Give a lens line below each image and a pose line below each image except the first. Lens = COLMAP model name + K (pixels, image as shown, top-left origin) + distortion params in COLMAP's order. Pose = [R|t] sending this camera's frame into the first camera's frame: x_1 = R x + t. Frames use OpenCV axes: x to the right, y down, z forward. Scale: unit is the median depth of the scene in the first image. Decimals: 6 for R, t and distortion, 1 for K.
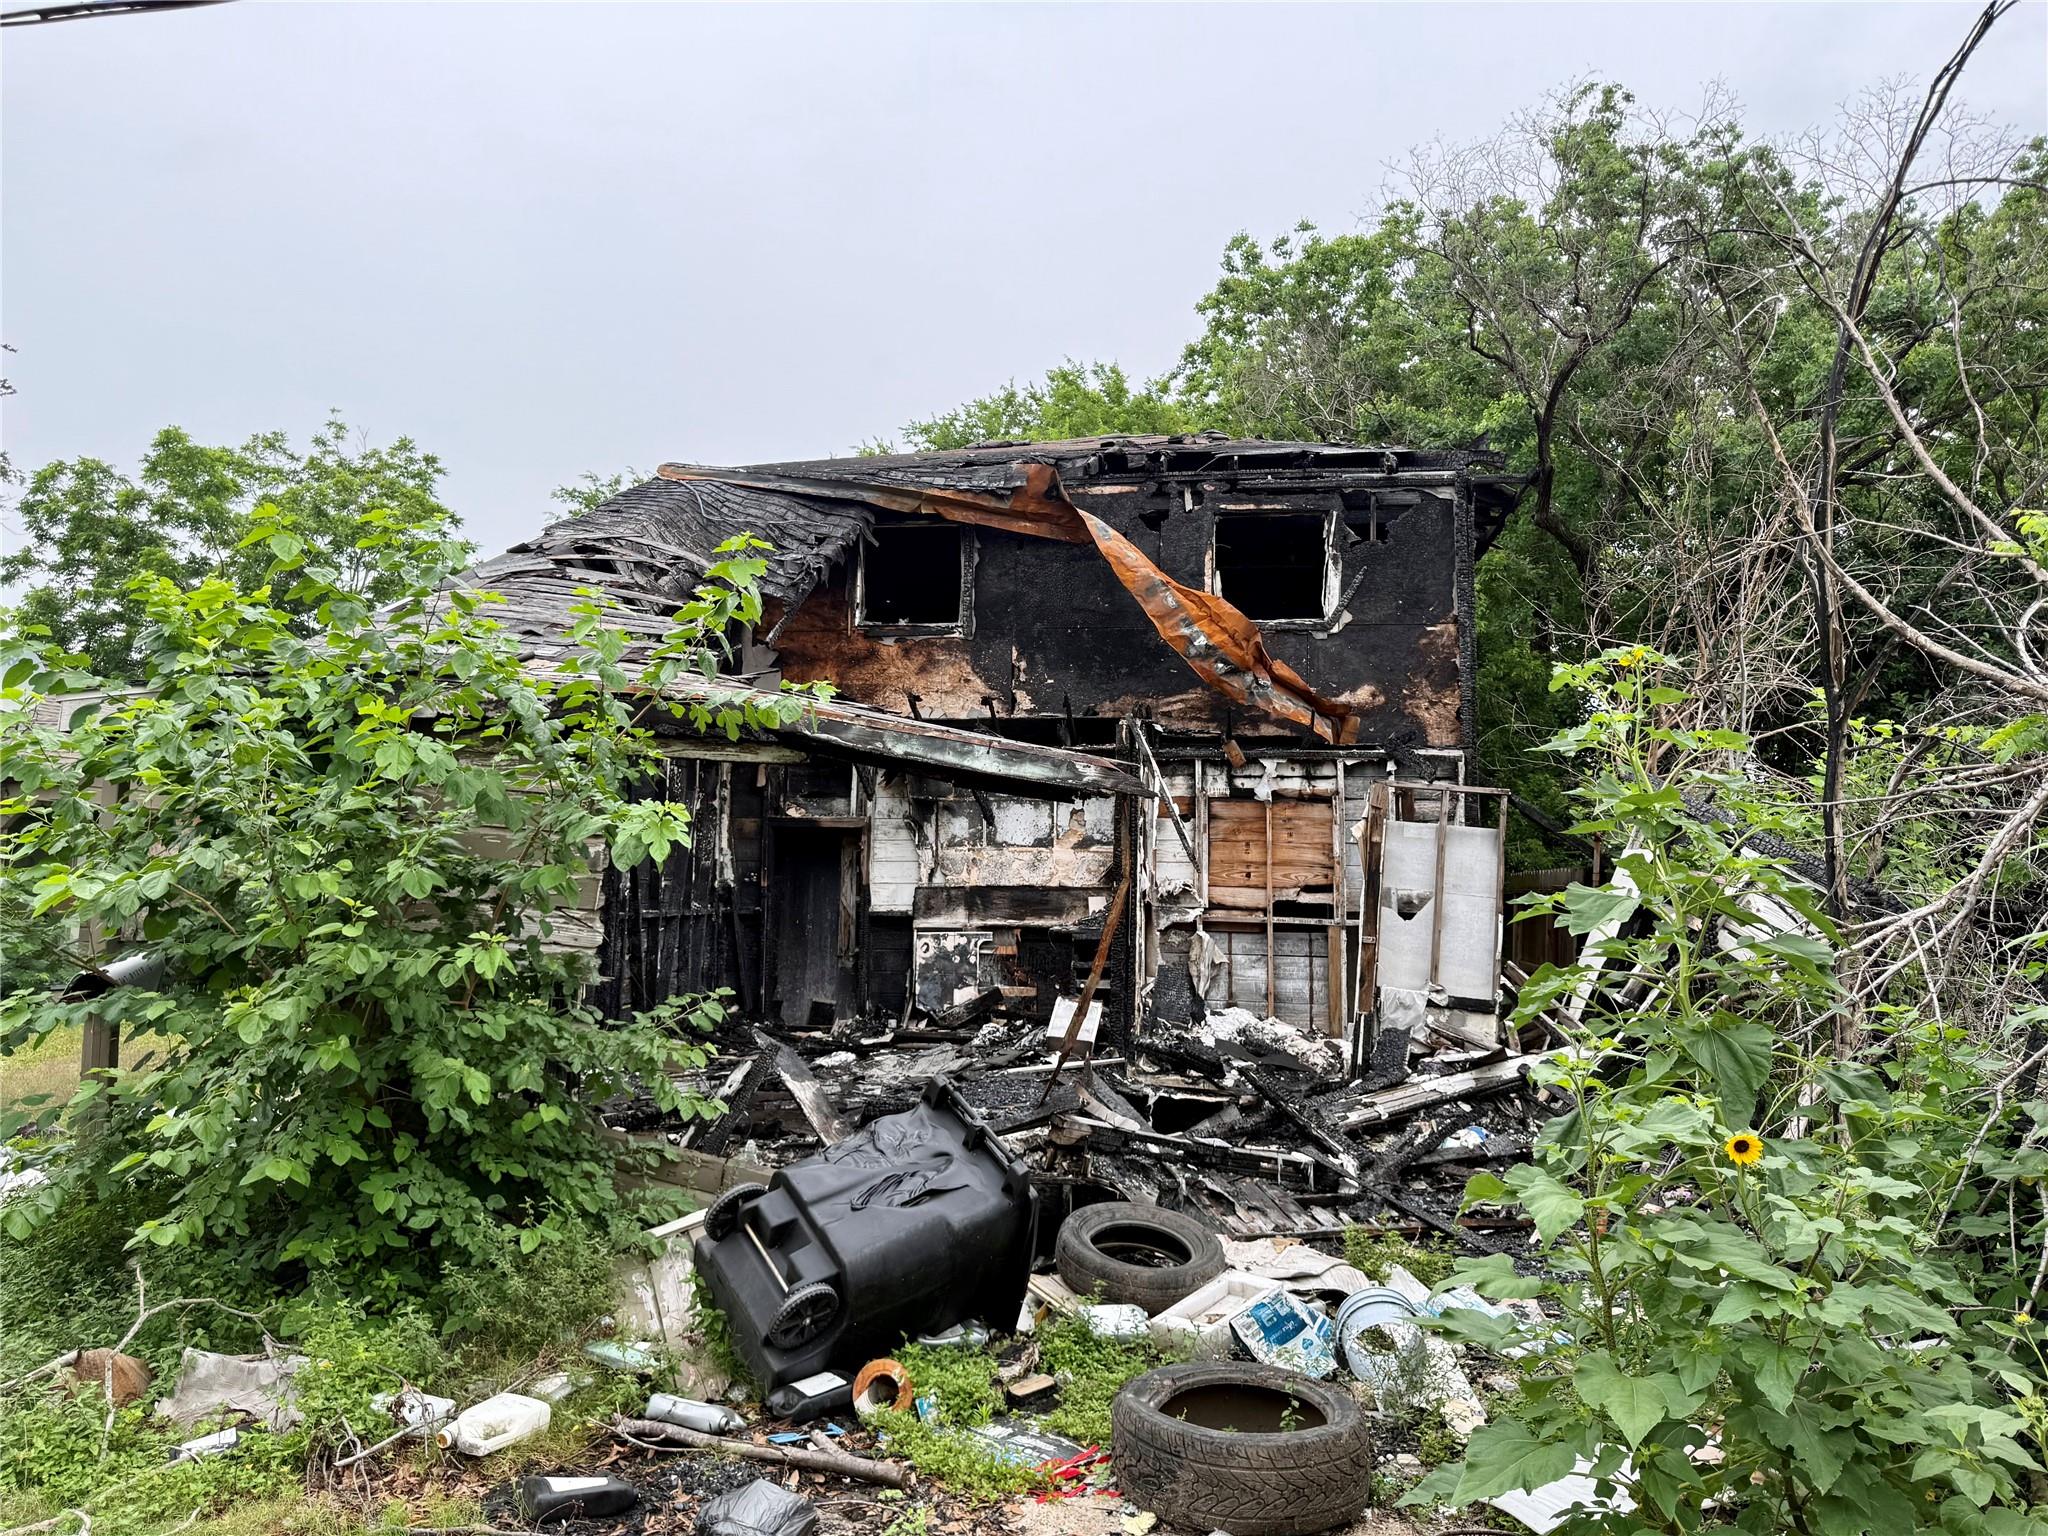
lens RADIAL K [[1459.8, 0, 1016.7], [0, 1459.8, 750.5], [0, 0, 1]] dist [0.043787, -0.035404]
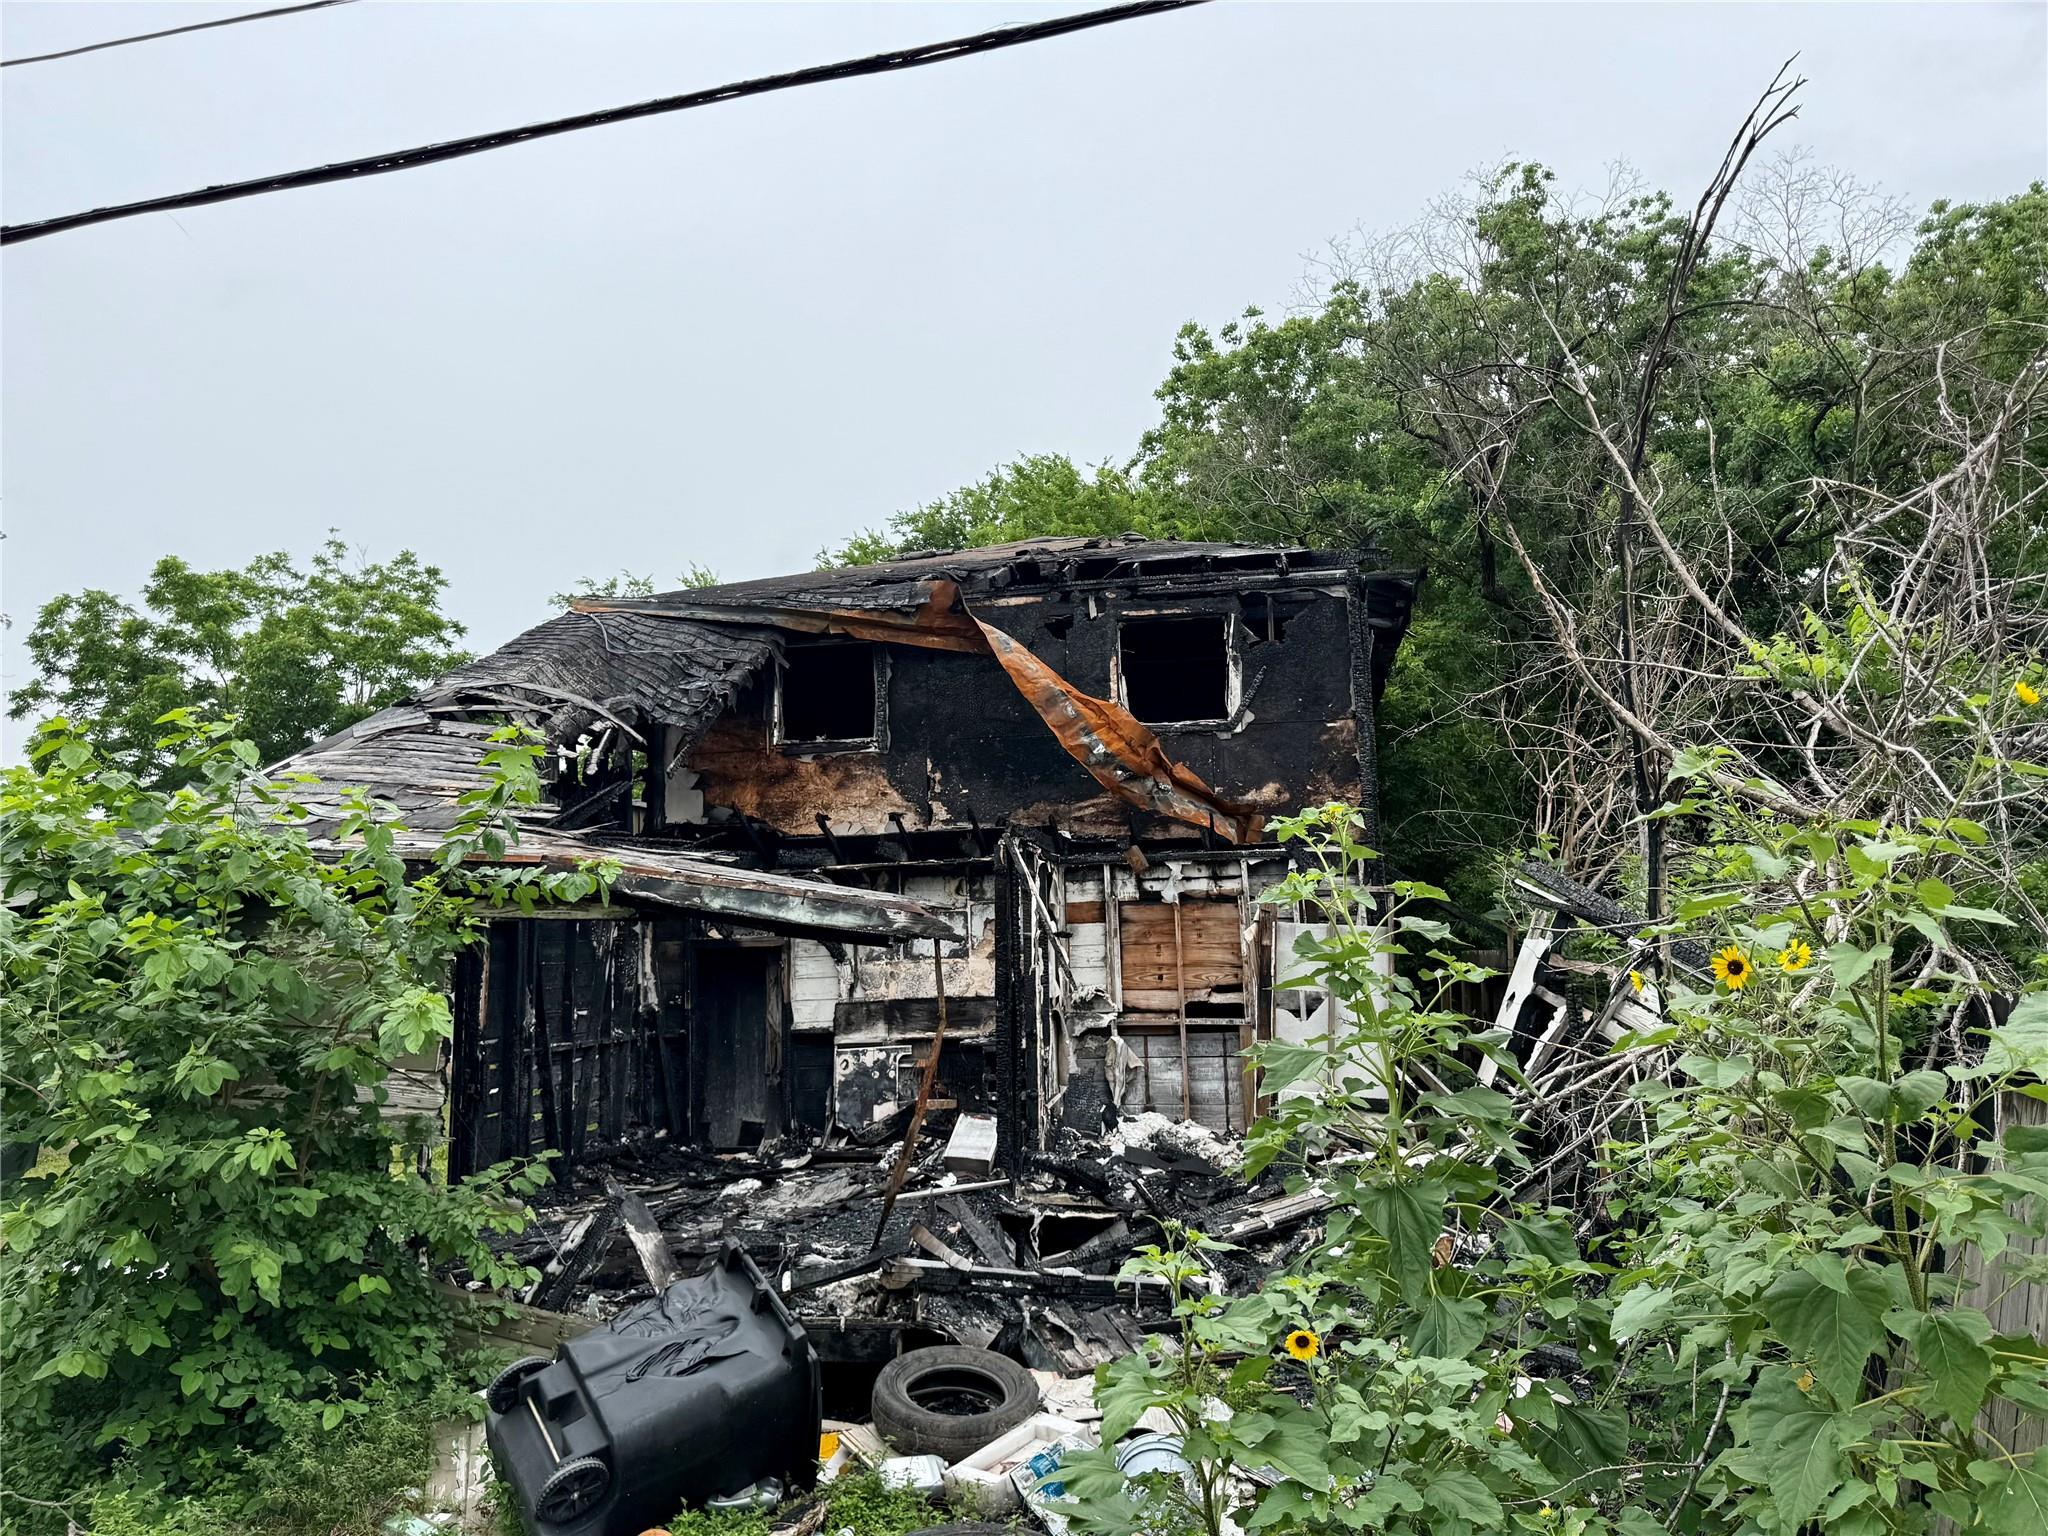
lens RADIAL K [[1459.8, 0, 1032.9], [0, 1459.8, 771.0], [0, 0, 1]] dist [0.043787, -0.035404]
pose [[0.998679, -0.046843, -0.021143, 0.097741], [0.046195, 0.998478, -0.030137, -0.030699], [0.022522, 0.029121, 0.999322, -0.013611]]
